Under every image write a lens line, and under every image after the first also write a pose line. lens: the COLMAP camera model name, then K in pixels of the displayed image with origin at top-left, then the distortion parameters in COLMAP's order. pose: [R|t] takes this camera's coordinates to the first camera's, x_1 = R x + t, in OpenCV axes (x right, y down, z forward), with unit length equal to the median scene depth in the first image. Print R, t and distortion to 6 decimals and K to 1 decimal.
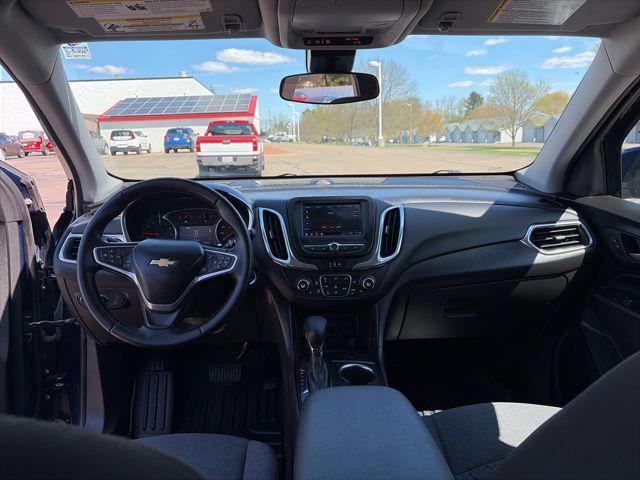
lens RADIAL K [[482.7, 0, 314.7], [0, 482.7, 241.3], [0, 0, 1]] dist [0.015135, -0.009294]
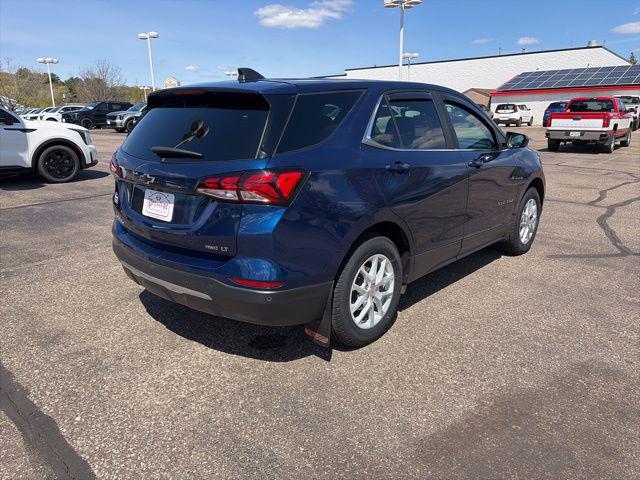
lens RADIAL K [[482.7, 0, 314.7], [0, 482.7, 241.3], [0, 0, 1]] dist [0.015135, -0.009294]
pose [[0.711290, 0.195830, -0.675068, 0.076268], [-0.156959, 0.980407, 0.119024, 0.011940], [0.685150, 0.021297, 0.728091, -0.078104]]
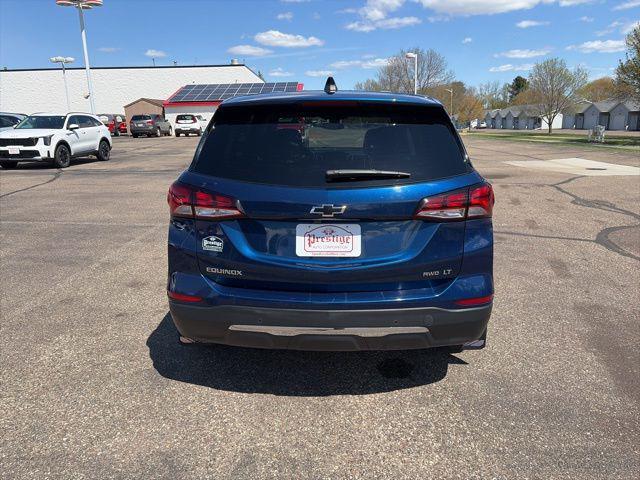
lens RADIAL K [[483.5, 0, 322.7], [0, 483.5, 238.7], [0, 0, 1]] dist [0.011042, -0.002585]
pose [[0.997409, 0.029051, -0.065814, 0.007784], [-0.027196, 0.999212, 0.028913, 0.017427], [0.066602, -0.027048, 0.997413, -0.102246]]
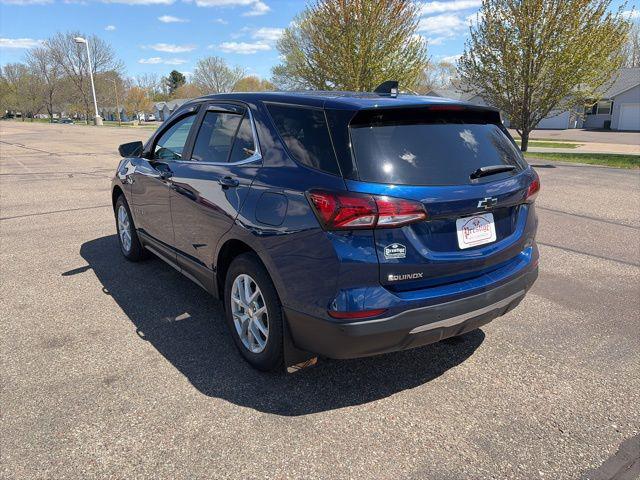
lens RADIAL K [[483.5, 0, 322.7], [0, 483.5, 238.7], [0, 0, 1]] dist [0.011042, -0.002585]
pose [[0.828646, -0.119683, 0.546828, -0.053744], [0.098827, 0.992810, 0.067535, 0.013562], [-0.550979, -0.001922, 0.834517, -0.085779]]
